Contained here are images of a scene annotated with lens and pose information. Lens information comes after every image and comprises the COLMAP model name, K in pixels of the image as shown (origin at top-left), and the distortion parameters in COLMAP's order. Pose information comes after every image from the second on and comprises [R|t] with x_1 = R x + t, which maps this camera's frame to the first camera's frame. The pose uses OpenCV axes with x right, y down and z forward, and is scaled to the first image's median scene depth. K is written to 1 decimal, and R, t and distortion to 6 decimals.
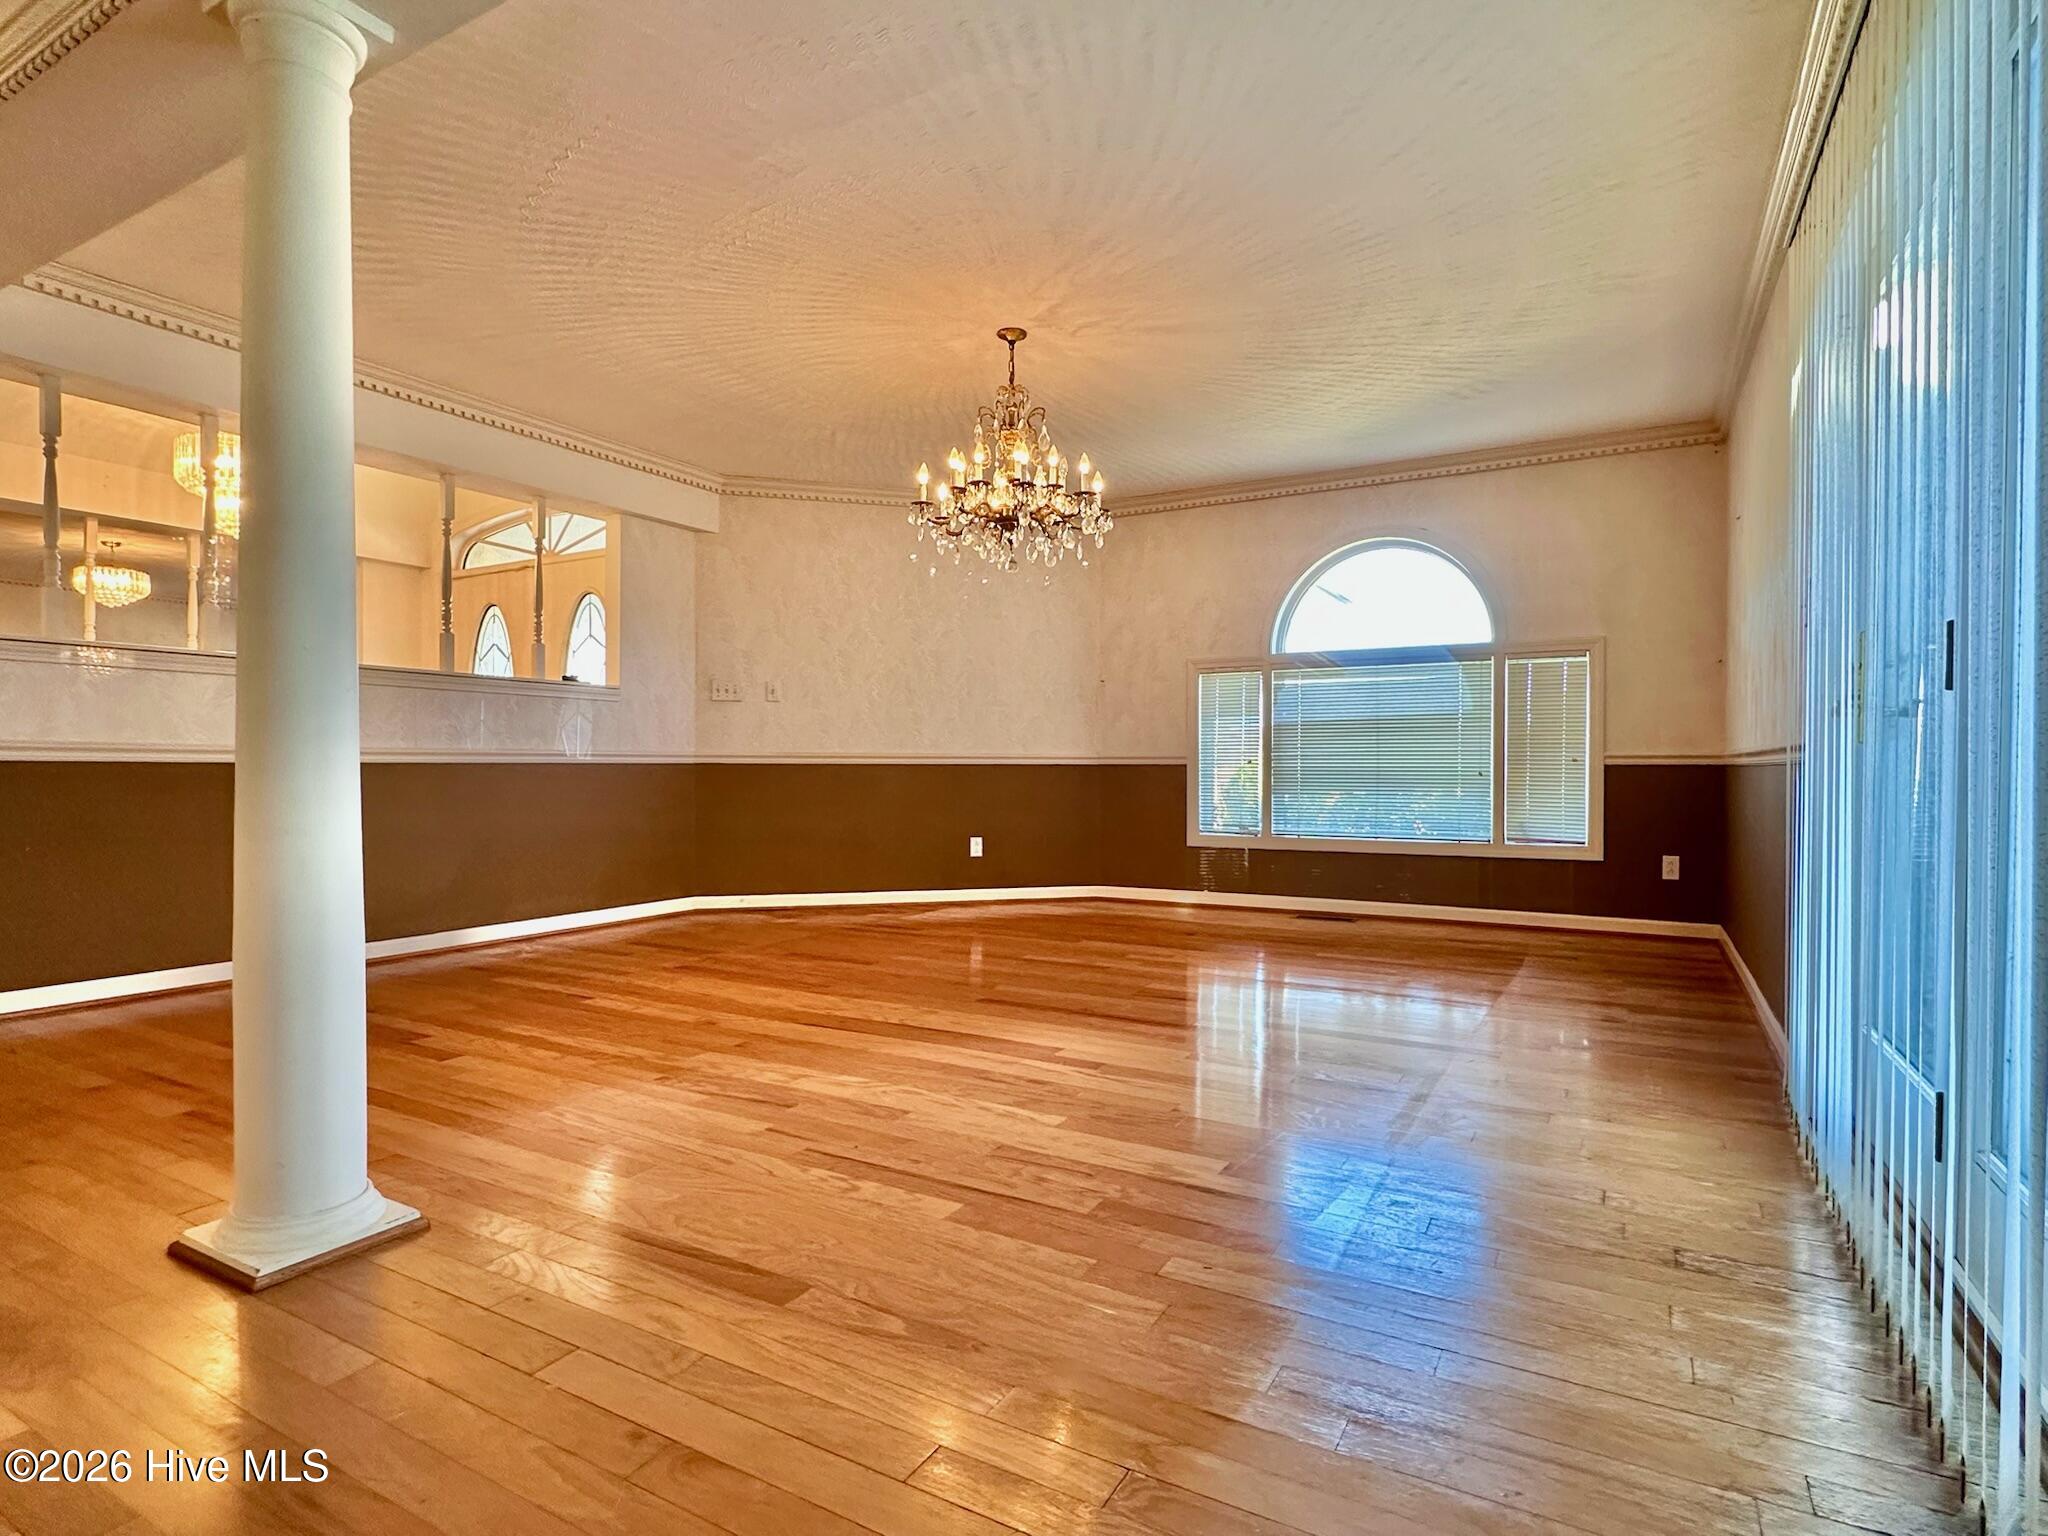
lens RADIAL K [[1085.5, 0, 1018.7], [0, 1085.5, 778.5], [0, 0, 1]] dist [-0.004705, 0.000044]
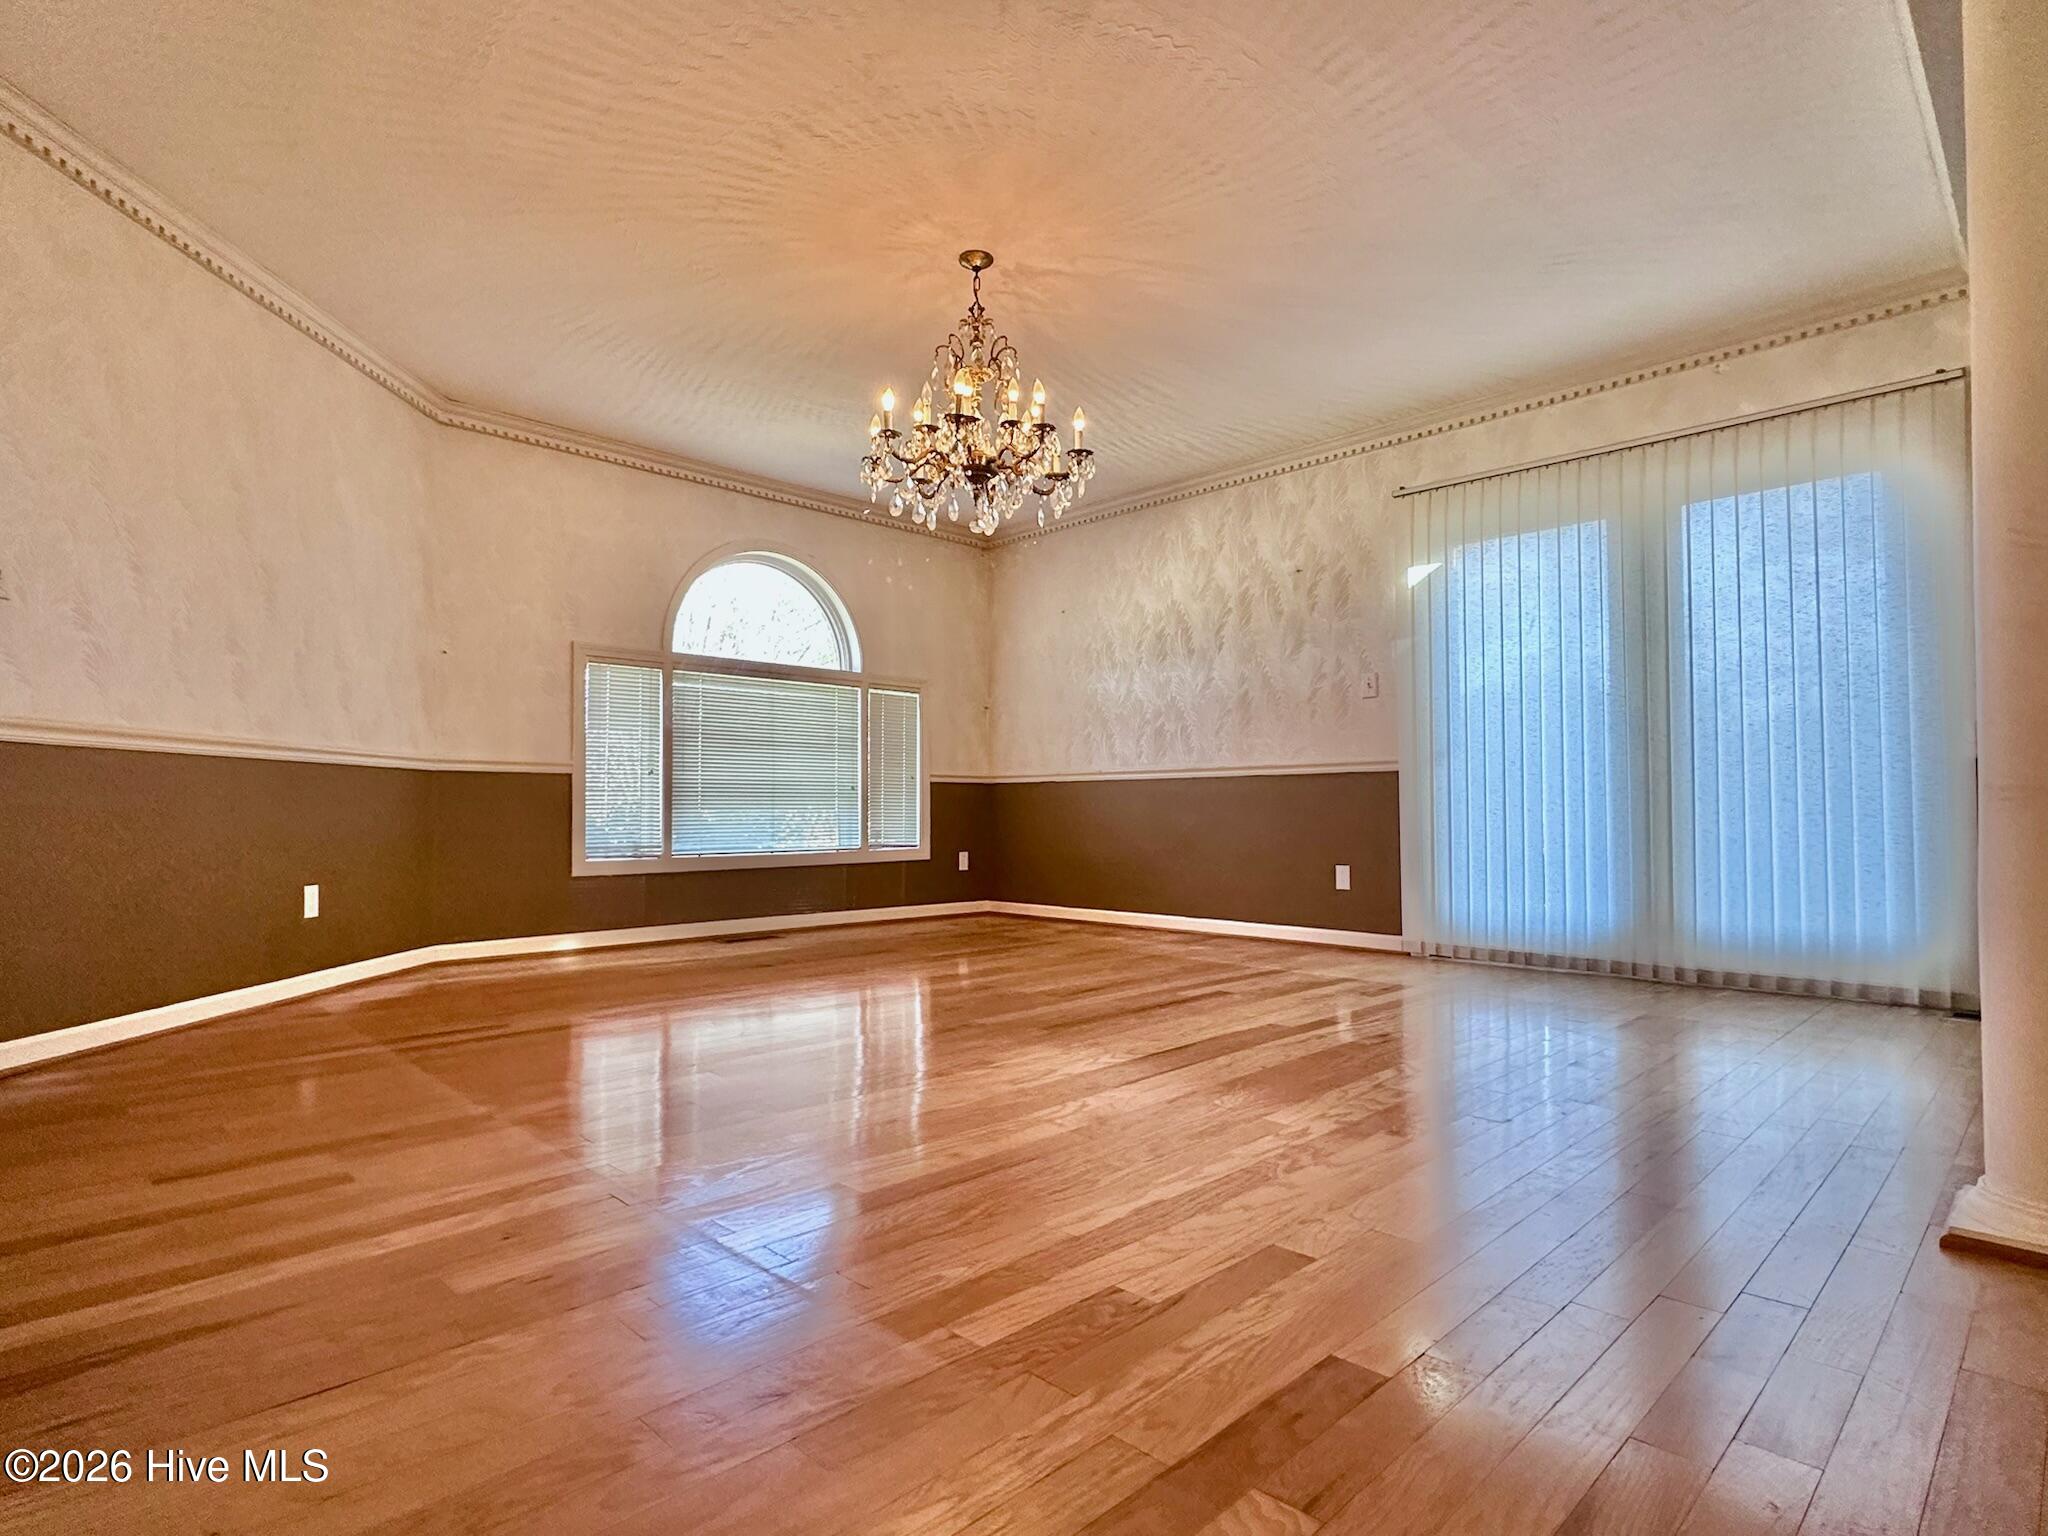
lens RADIAL K [[1085.5, 0, 1018.7], [0, 1085.5, 778.5], [0, 0, 1]] dist [-0.004705, 0.000044]
pose [[0.256624, 0.027762, 0.966113, -0.587064], [0.013982, 0.999376, -0.032432, 0.023081], [-0.966410, 0.021831, 0.256075, 0.540188]]
